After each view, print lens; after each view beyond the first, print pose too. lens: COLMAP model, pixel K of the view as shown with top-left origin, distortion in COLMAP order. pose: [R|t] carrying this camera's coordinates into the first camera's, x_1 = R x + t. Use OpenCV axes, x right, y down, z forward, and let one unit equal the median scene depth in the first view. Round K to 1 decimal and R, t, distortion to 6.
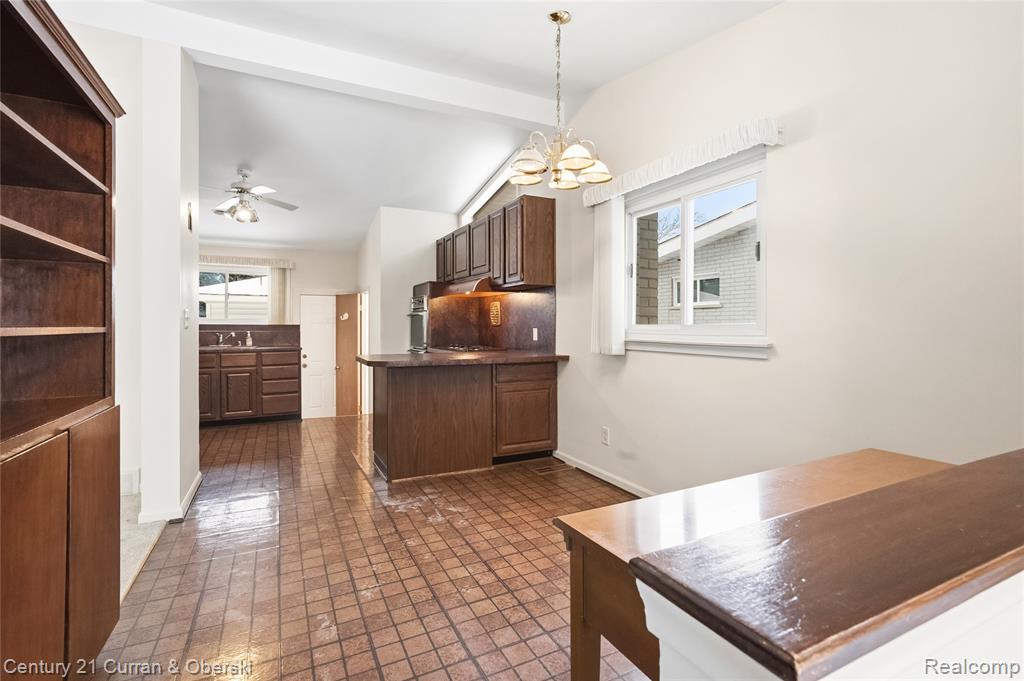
lens RADIAL K [[471.0, 0, 508.7], [0, 471.0, 324.8], [0, 0, 1]] dist [-0.039847, 0.018998]
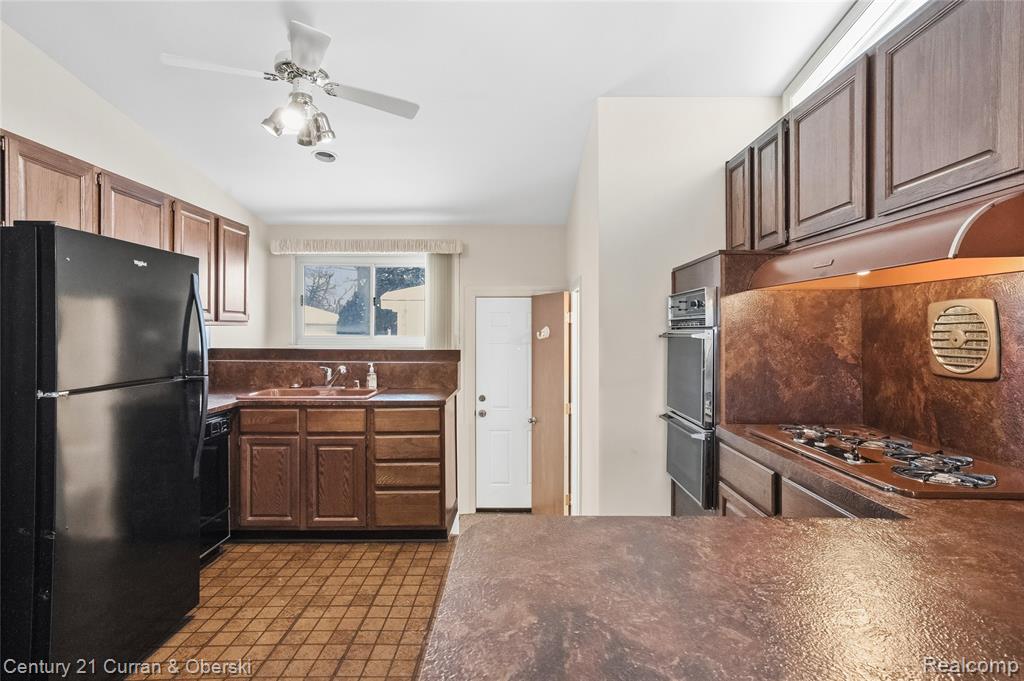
lens RADIAL K [[523.7, 0, 511.2], [0, 523.7, 329.7], [0, 0, 1]] dist [-0.011244, 0.001013]
pose [[0.893174, -0.000298, -0.449710, -0.126096], [-0.000616, 0.999998, -0.001885, -0.026577], [0.449710, 0.001961, 0.893173, 0.532022]]
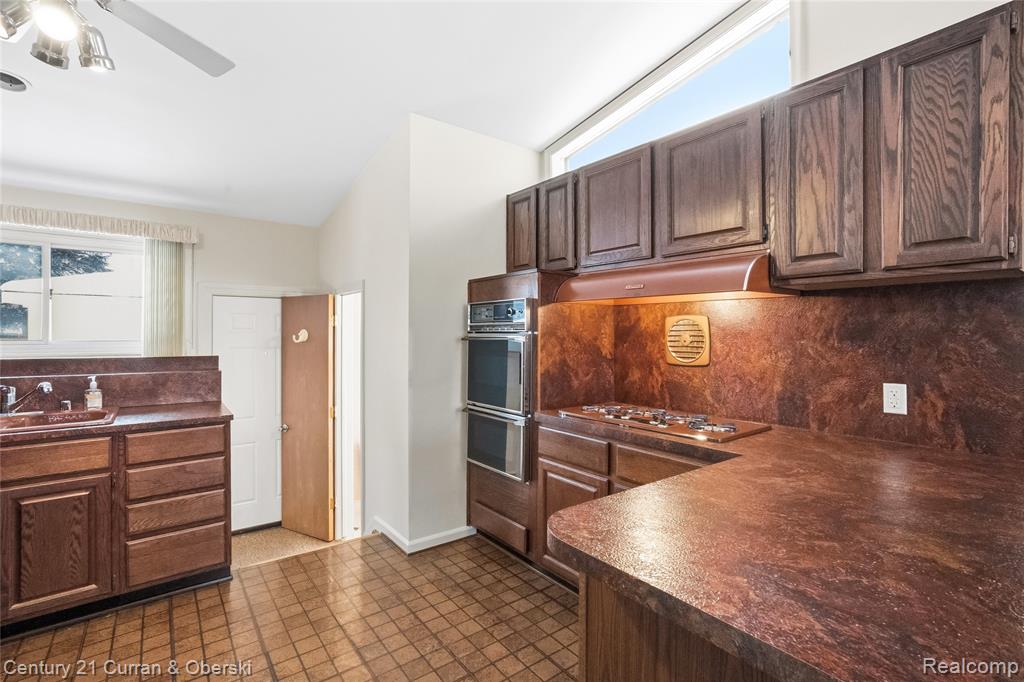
lens RADIAL K [[474.5, 0, 516.0], [0, 474.5, 334.7], [0, 0, 1]] dist [-0.042765, 0.018645]
pose [[0.979967, 0.003664, 0.199127, -0.274399], [-0.003794, 0.999993, 0.000271, -0.026708], [-0.199125, -0.001021, 0.979974, 0.529086]]
